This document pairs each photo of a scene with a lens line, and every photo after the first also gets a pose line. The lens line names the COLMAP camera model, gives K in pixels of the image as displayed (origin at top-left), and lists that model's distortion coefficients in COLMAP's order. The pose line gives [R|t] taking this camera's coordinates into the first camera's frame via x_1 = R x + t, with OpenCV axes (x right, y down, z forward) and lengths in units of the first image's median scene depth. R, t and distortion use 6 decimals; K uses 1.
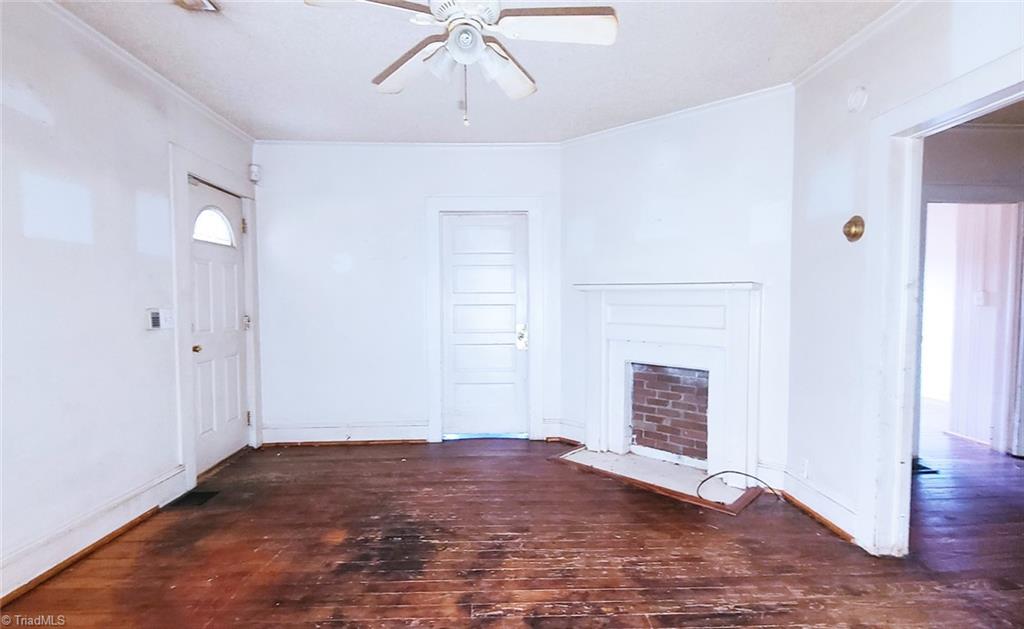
lens RADIAL K [[468.7, 0, 513.7], [0, 468.7, 321.3], [0, 0, 1]] dist [0.001361, 0.000067]
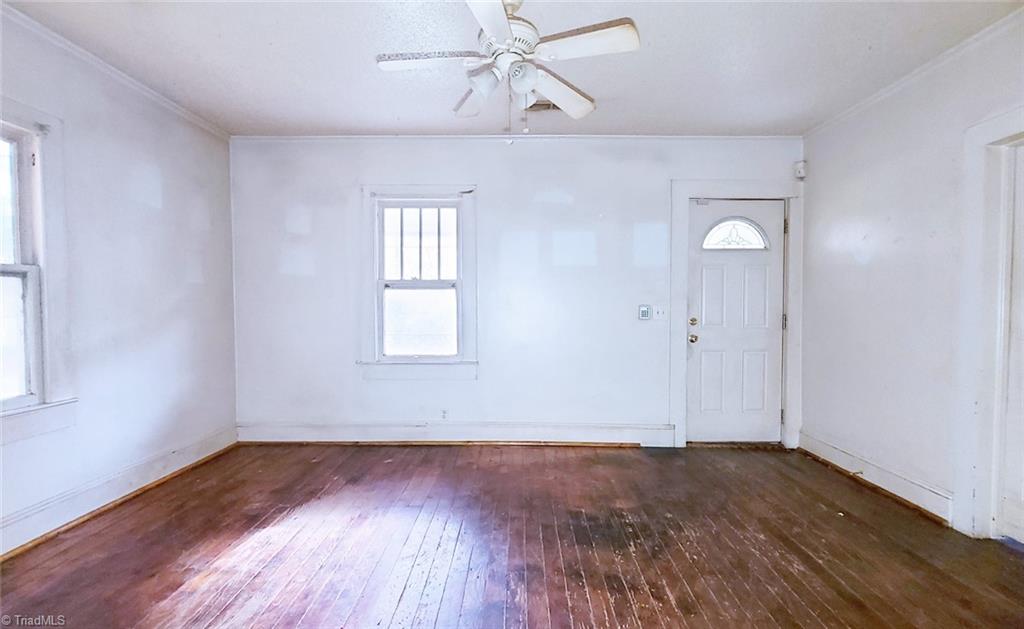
lens RADIAL K [[468.7, 0, 513.7], [0, 468.7, 321.3], [0, 0, 1]] dist [0.001361, 0.000067]
pose [[-0.032997, 0.039523, -0.998674, 0.542271], [-0.041273, 0.998312, 0.040873, -0.016307], [0.998603, 0.042567, -0.031310, 0.535772]]
